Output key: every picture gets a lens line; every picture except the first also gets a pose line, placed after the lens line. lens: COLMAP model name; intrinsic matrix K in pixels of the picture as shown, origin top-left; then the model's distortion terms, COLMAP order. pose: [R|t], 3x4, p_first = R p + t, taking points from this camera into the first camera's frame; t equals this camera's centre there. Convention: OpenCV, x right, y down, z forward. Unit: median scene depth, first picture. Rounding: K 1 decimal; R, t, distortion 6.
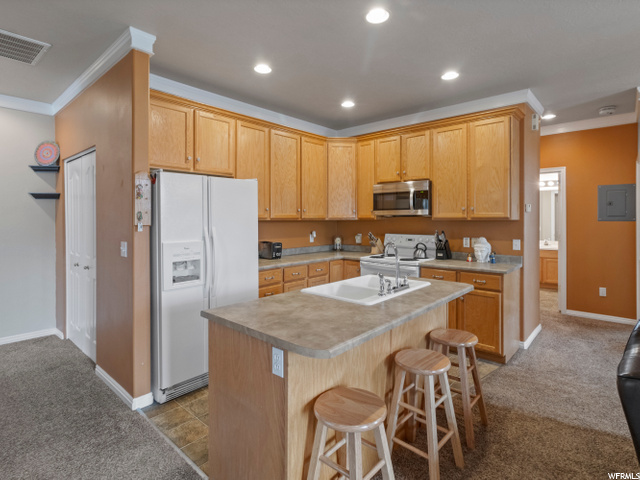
lens RADIAL K [[335.9, 0, 321.9], [0, 335.9, 218.2], [0, 0, 1]] dist [-0.003960, 0.005333]
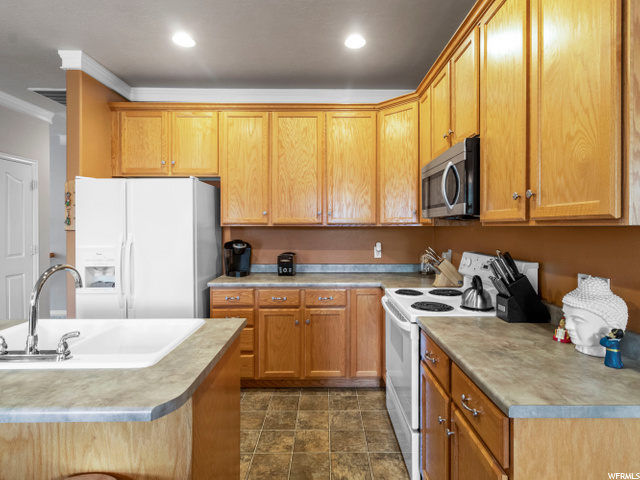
lens RADIAL K [[335.9, 0, 323.8], [0, 335.9, 233.0], [0, 0, 1]] dist [-0.003960, 0.005333]
pose [[0.670419, 0.017371, -0.741779, 0.518523], [0.000178, 0.999722, 0.023573, 0.002769], [0.741982, -0.015936, 0.670230, 0.551119]]
